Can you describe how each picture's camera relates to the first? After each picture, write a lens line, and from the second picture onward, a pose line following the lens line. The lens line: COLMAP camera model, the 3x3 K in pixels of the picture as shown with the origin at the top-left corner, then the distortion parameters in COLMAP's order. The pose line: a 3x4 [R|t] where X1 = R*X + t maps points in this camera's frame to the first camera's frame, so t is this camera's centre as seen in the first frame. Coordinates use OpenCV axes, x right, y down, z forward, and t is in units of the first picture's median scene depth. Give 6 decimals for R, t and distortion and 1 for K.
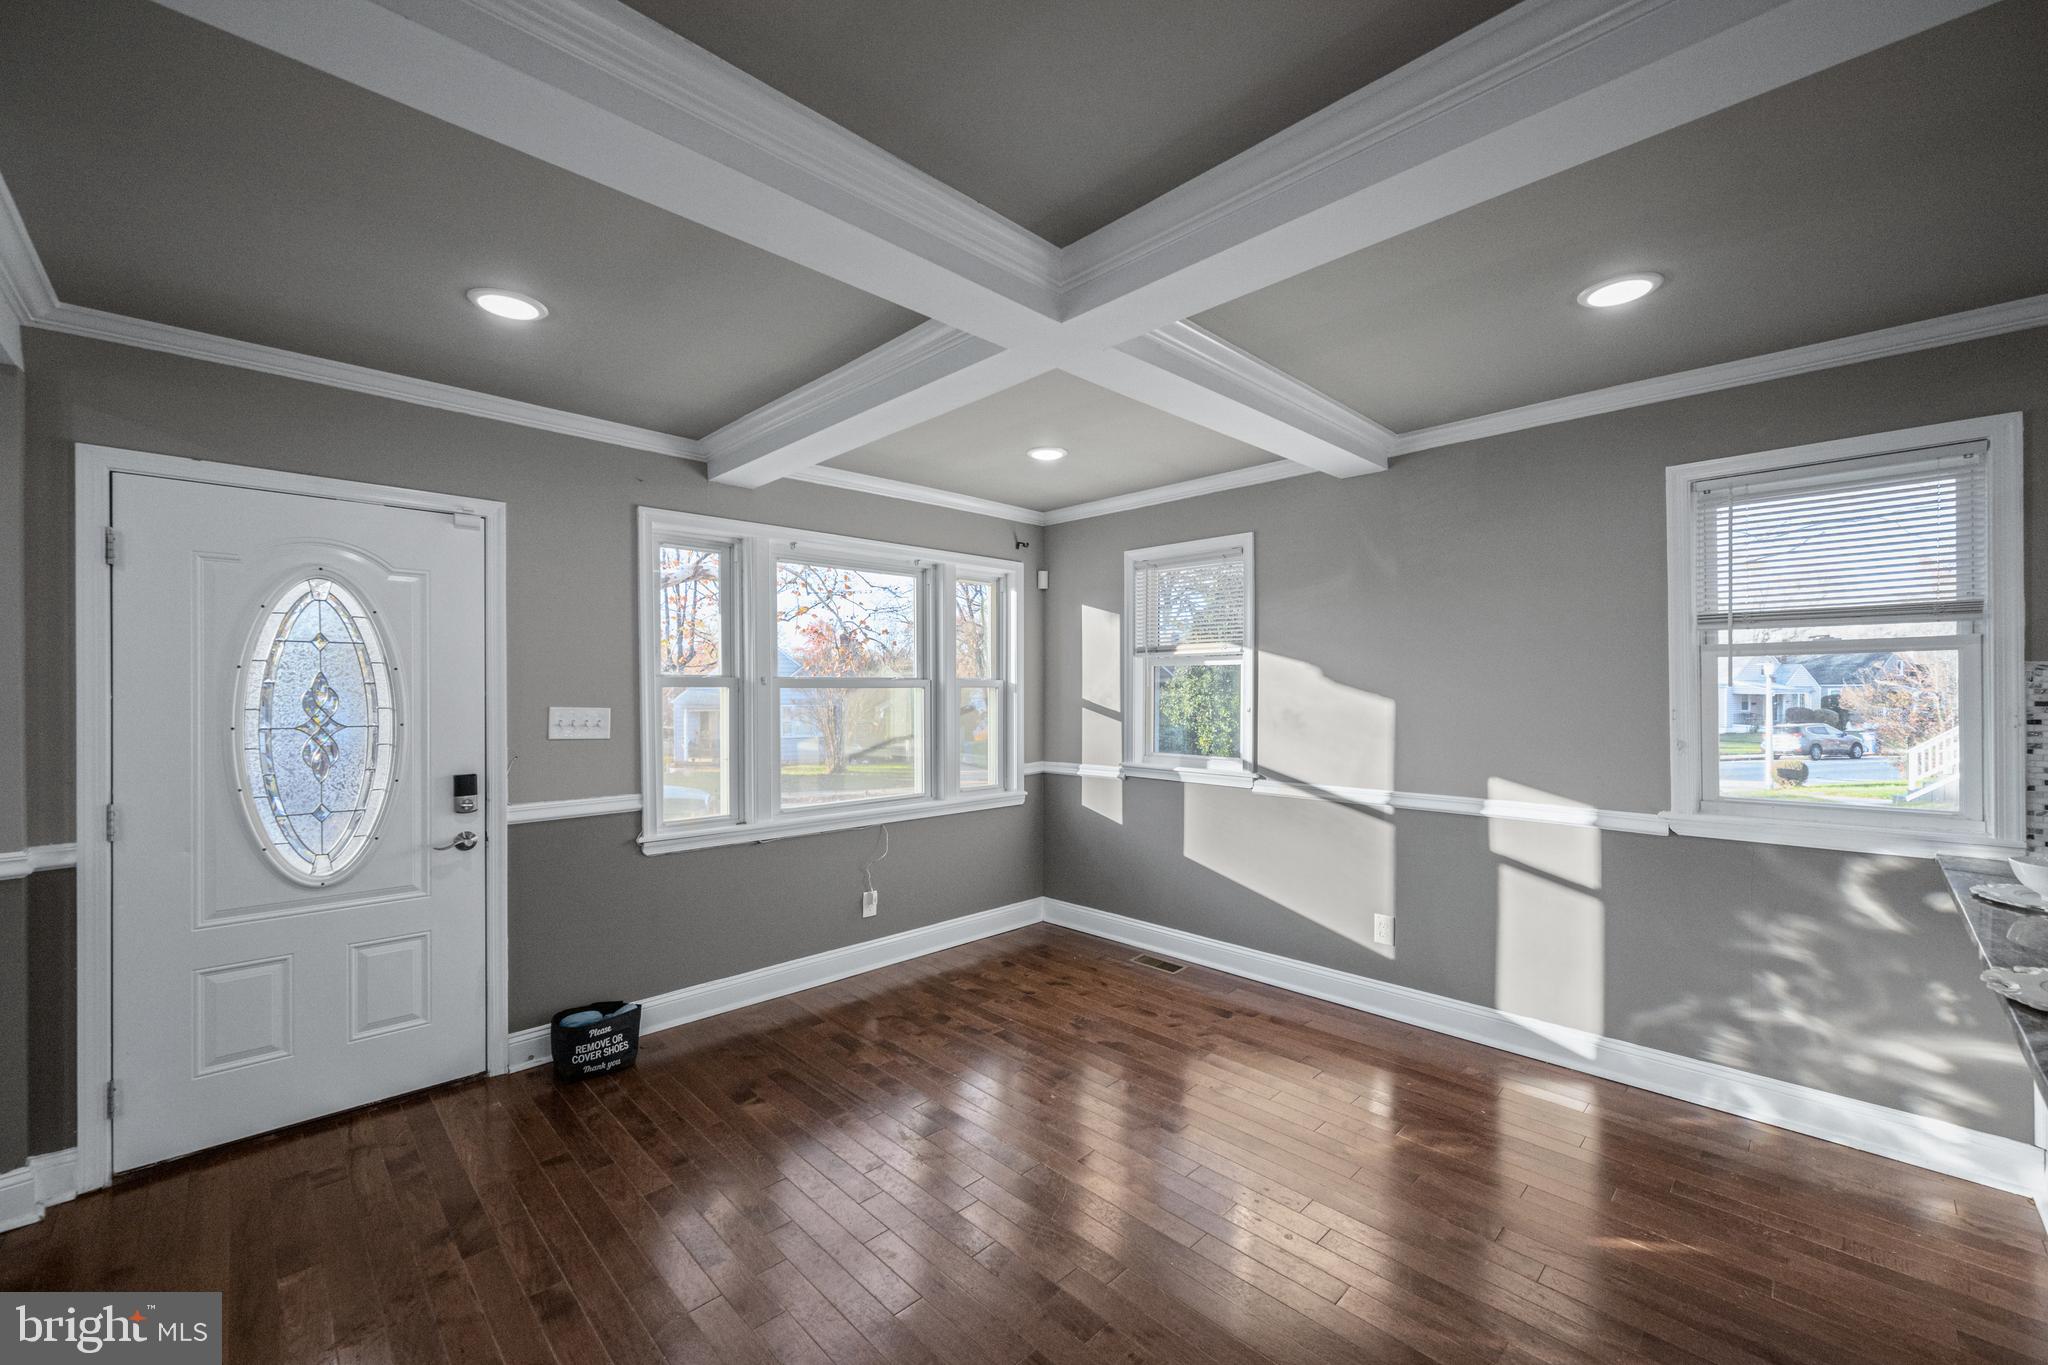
lens RADIAL K [[817.2, 0, 1027.6], [0, 817.2, 699.8], [0, 0, 1]] dist [-0.001611, 0.001259]
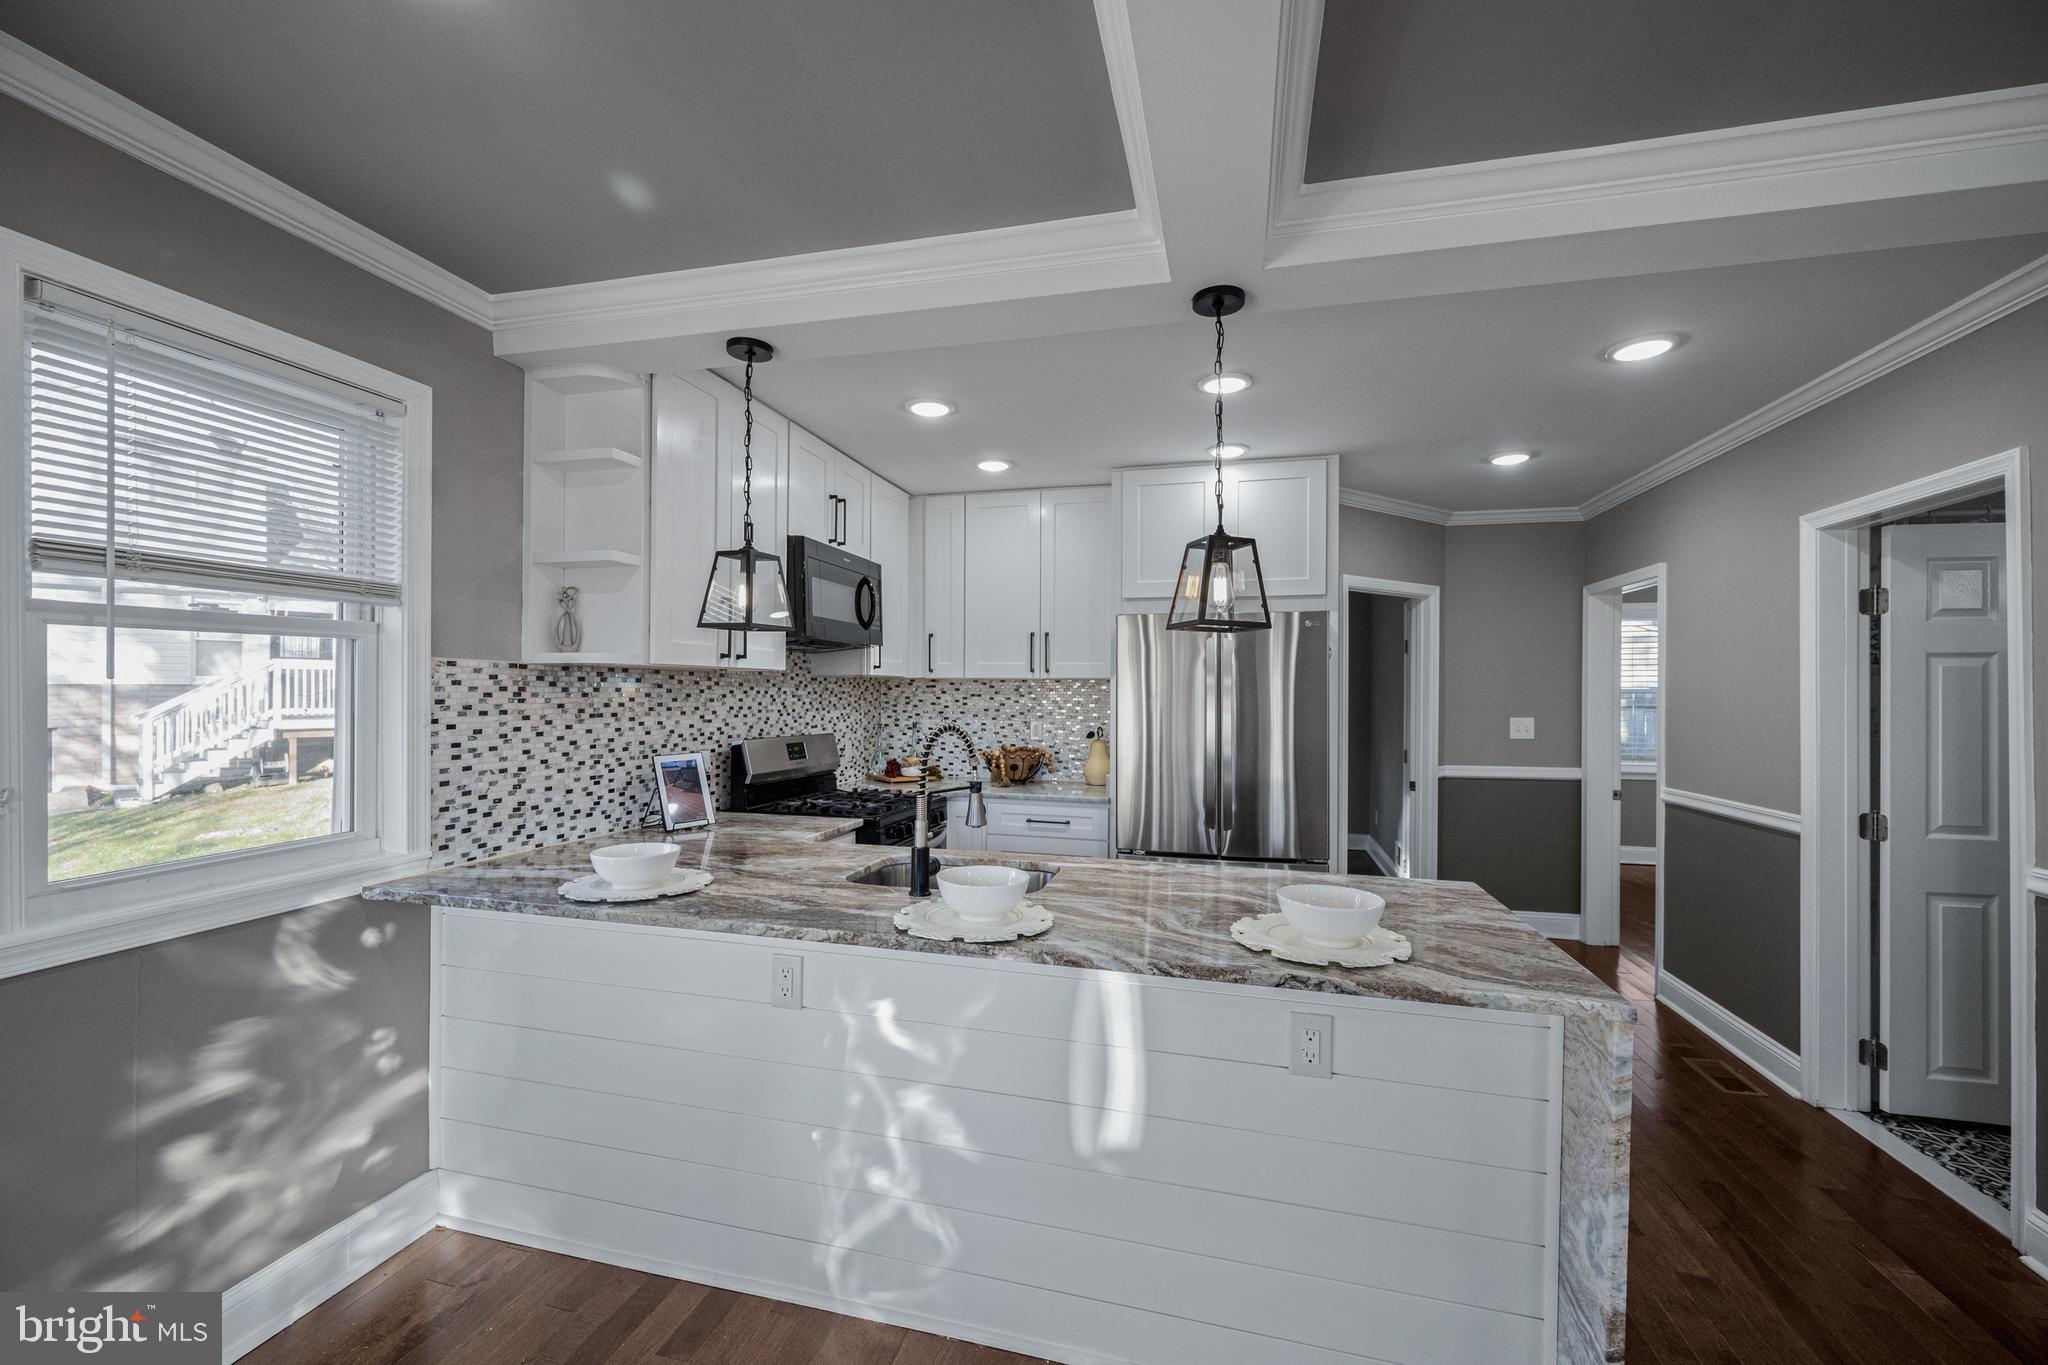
lens RADIAL K [[817.2, 0, 1039.2], [0, 817.2, 697.7], [0, 0, 1]] dist [-0.001611, 0.001259]
pose [[-0.528339, -0.008574, 0.848990, 0.038420], [0.002154, 0.999932, 0.011439, -0.007244], [-0.849031, 0.007872, -0.528285, 0.686152]]
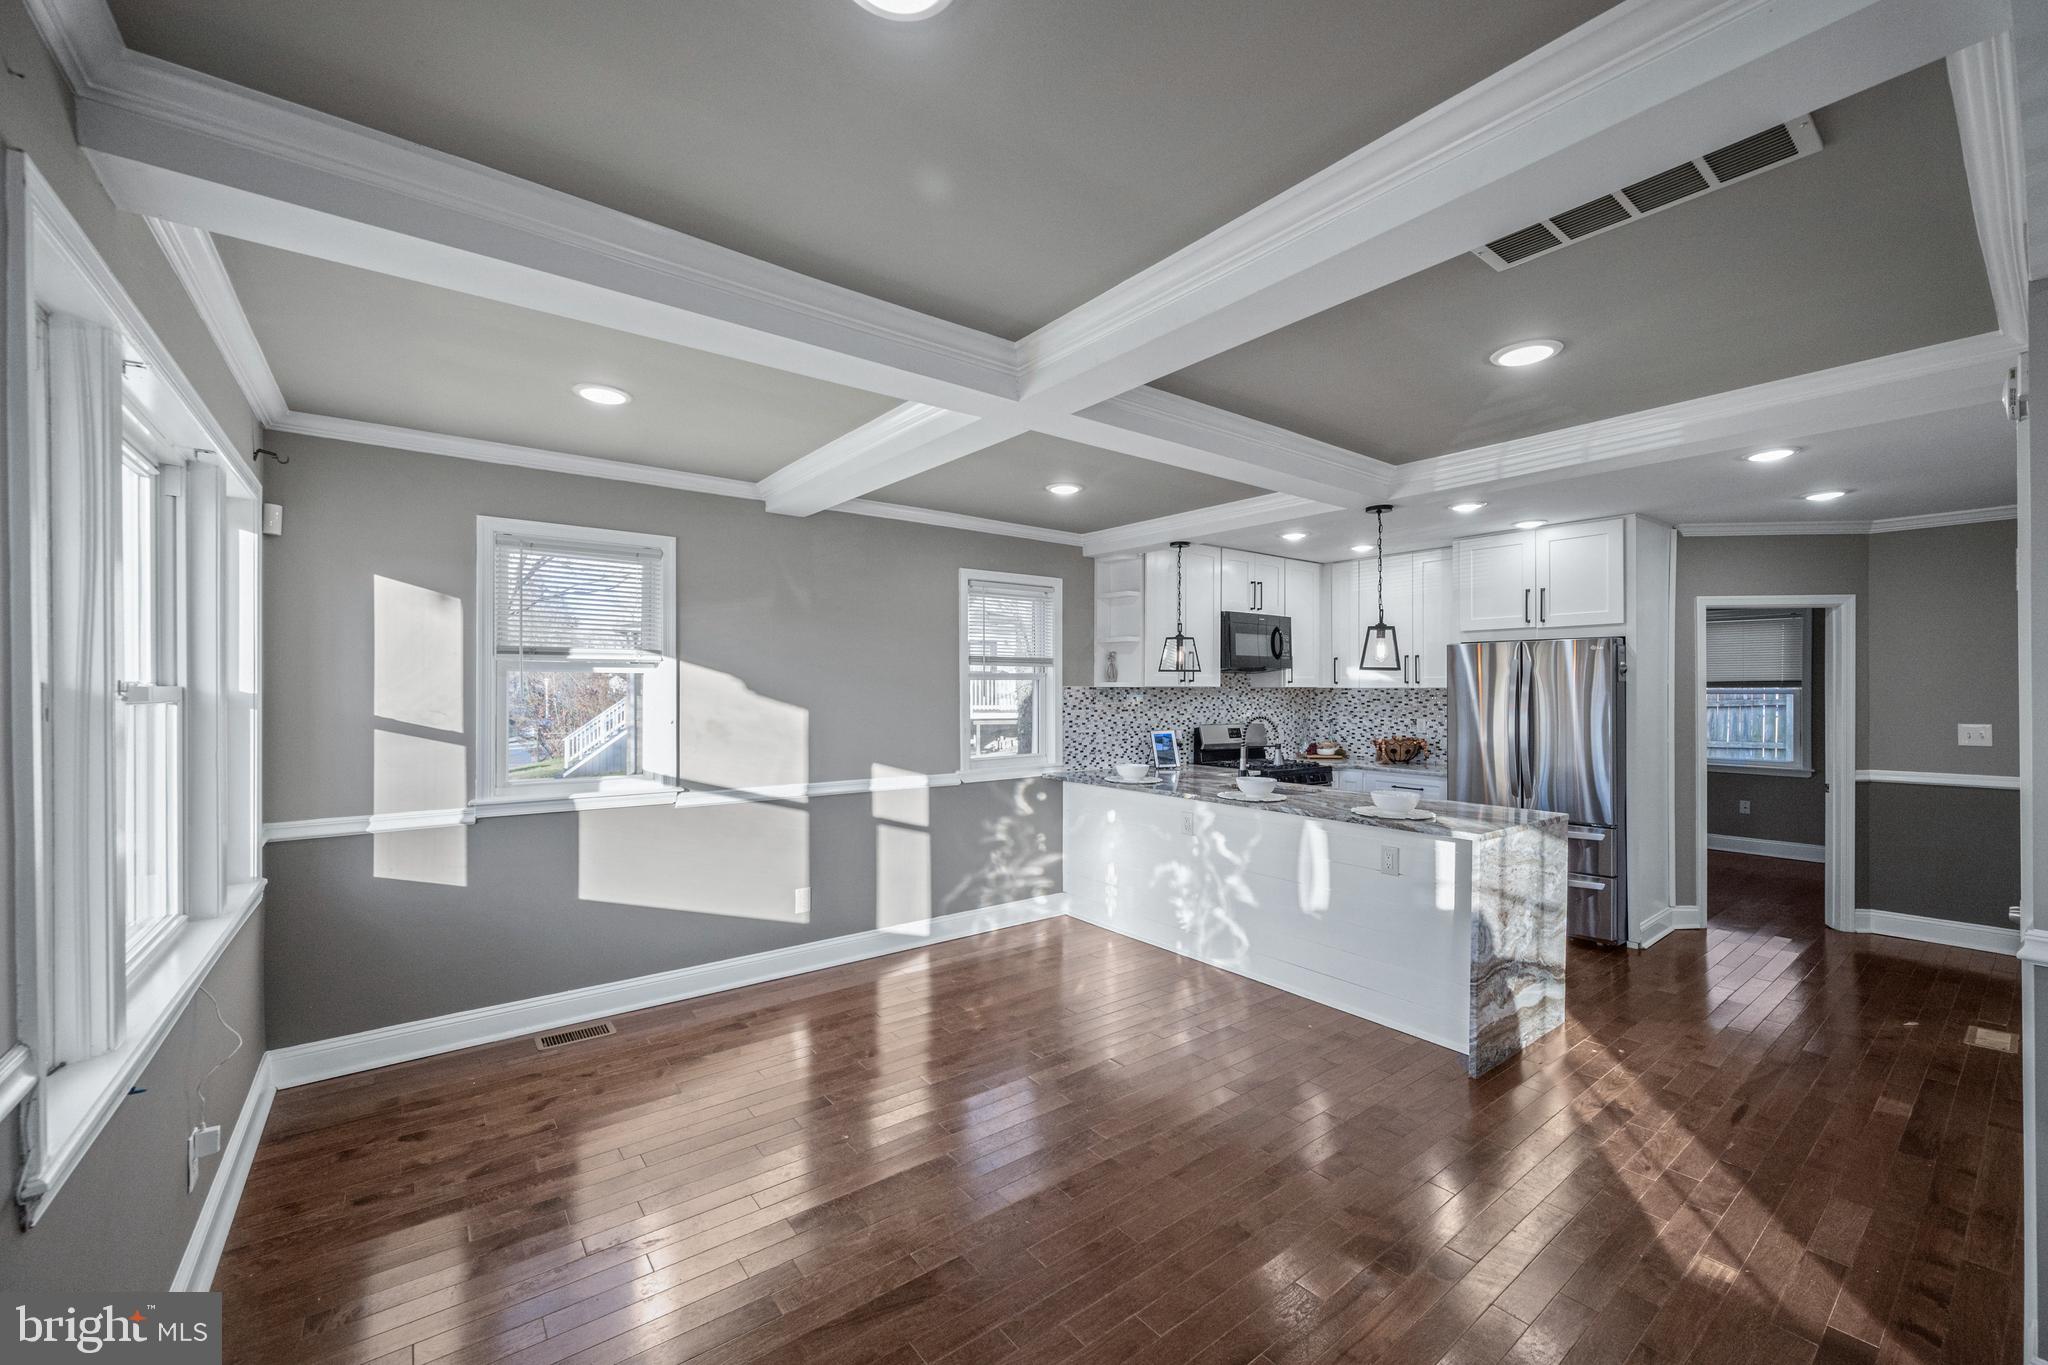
lens RADIAL K [[817.2, 0, 1026.5], [0, 817.2, 693.0], [0, 0, 1]] dist [-0.001611, 0.001259]
pose [[0.117884, -0.005117, 0.993014, -0.838750], [0.009137, 0.999950, 0.004068, -0.028585], [-0.992985, 0.008594, 0.117924, 0.628384]]
